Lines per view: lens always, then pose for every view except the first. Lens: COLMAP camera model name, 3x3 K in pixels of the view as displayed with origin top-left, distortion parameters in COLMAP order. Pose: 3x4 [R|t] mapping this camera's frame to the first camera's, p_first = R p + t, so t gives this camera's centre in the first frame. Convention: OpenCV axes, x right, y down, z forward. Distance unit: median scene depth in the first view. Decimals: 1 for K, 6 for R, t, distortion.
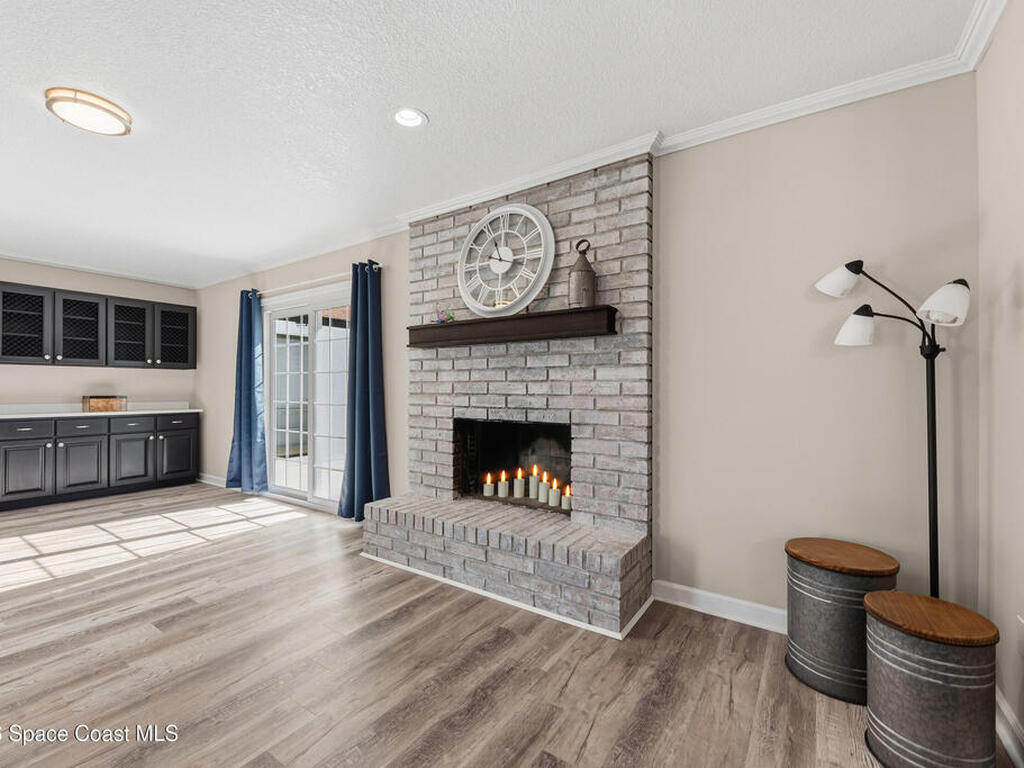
lens RADIAL K [[454.8, 0, 509.2], [0, 454.8, 389.4], [0, 0, 1]] dist [0.011206, 0.000035]
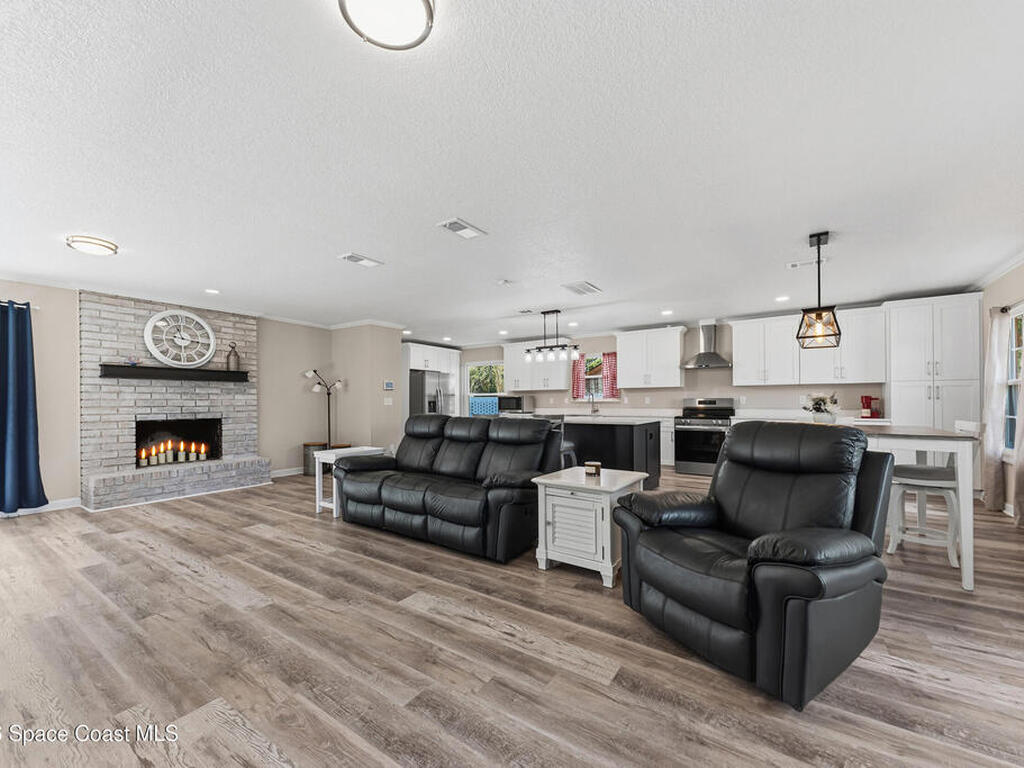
lens RADIAL K [[428.2, 0, 512.0], [0, 428.2, 384.0], [0, 0, 1]] dist [-0.002396, -0.000270]
pose [[-0.000670, 0.040903, 0.999163, -1.732767], [0.006286, 0.999144, -0.040898, -0.000330], [-0.999980, 0.006253, -0.000927, -0.406921]]
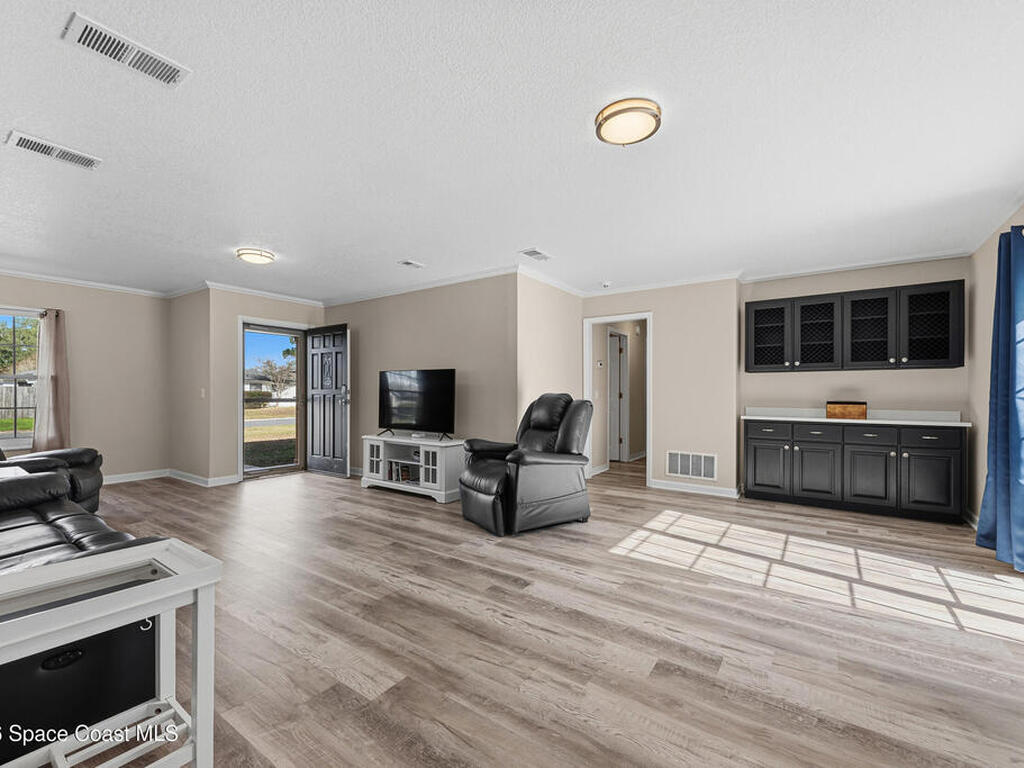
lens RADIAL K [[452.1, 0, 512.9], [0, 452.1, 397.3], [0, 0, 1]] dist [0.039339, -0.000094]
pose [[-0.007608, 0.013408, -0.999881, 0.081756], [0.001780, 0.999909, 0.013394, -0.011322], [0.999969, -0.001678, -0.007632, 0.503346]]
